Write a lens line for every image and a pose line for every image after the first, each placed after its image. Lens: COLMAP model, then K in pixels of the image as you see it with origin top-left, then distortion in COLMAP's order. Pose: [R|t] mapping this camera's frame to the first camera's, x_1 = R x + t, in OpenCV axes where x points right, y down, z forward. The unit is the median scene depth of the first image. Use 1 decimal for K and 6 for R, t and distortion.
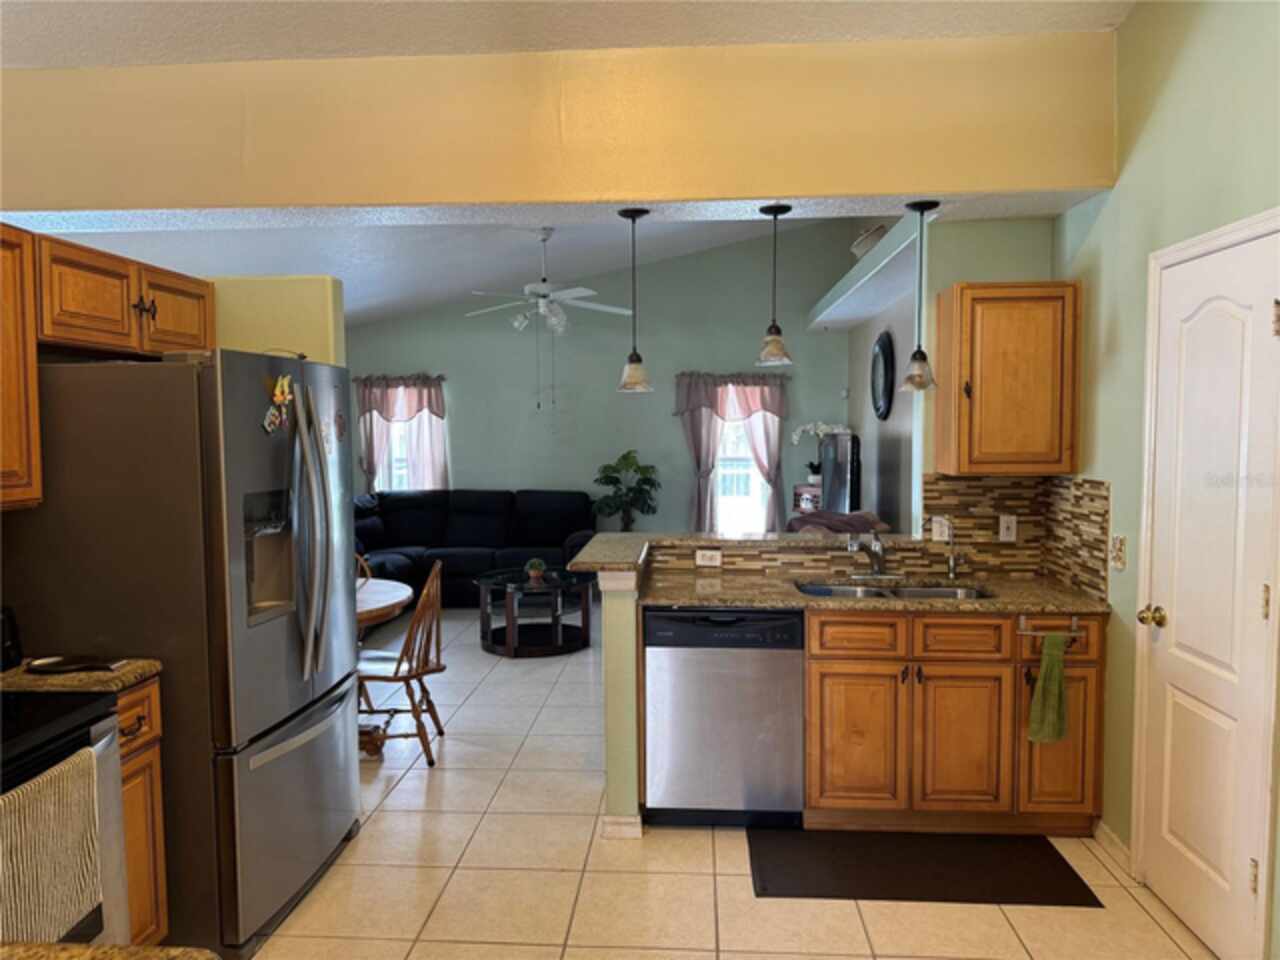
lens RADIAL K [[906.0, 0, 633.5], [0, 906.0, 470.3], [0, 0, 1]] dist [0.108120, -0.169033]
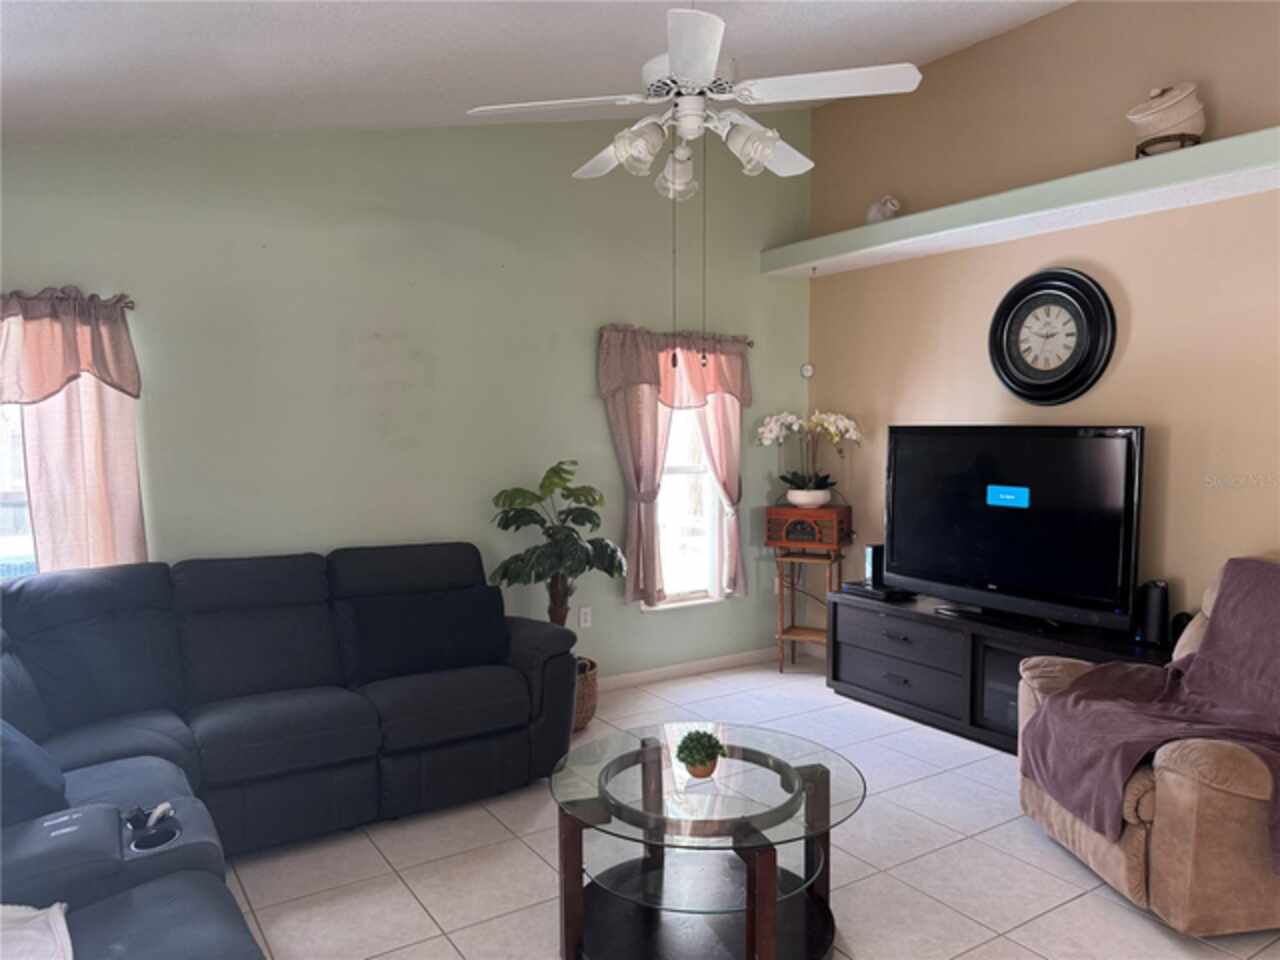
lens RADIAL K [[906.1, 0, 640.0], [0, 906.1, 480.0], [0, 0, 1]] dist [0.112134, -0.160507]
pose [[0.794073, -0.041048, 0.606435, -0.293085], [0.030316, 0.999150, 0.027934, -0.023248], [-0.607066, -0.003797, 0.794642, 0.521615]]
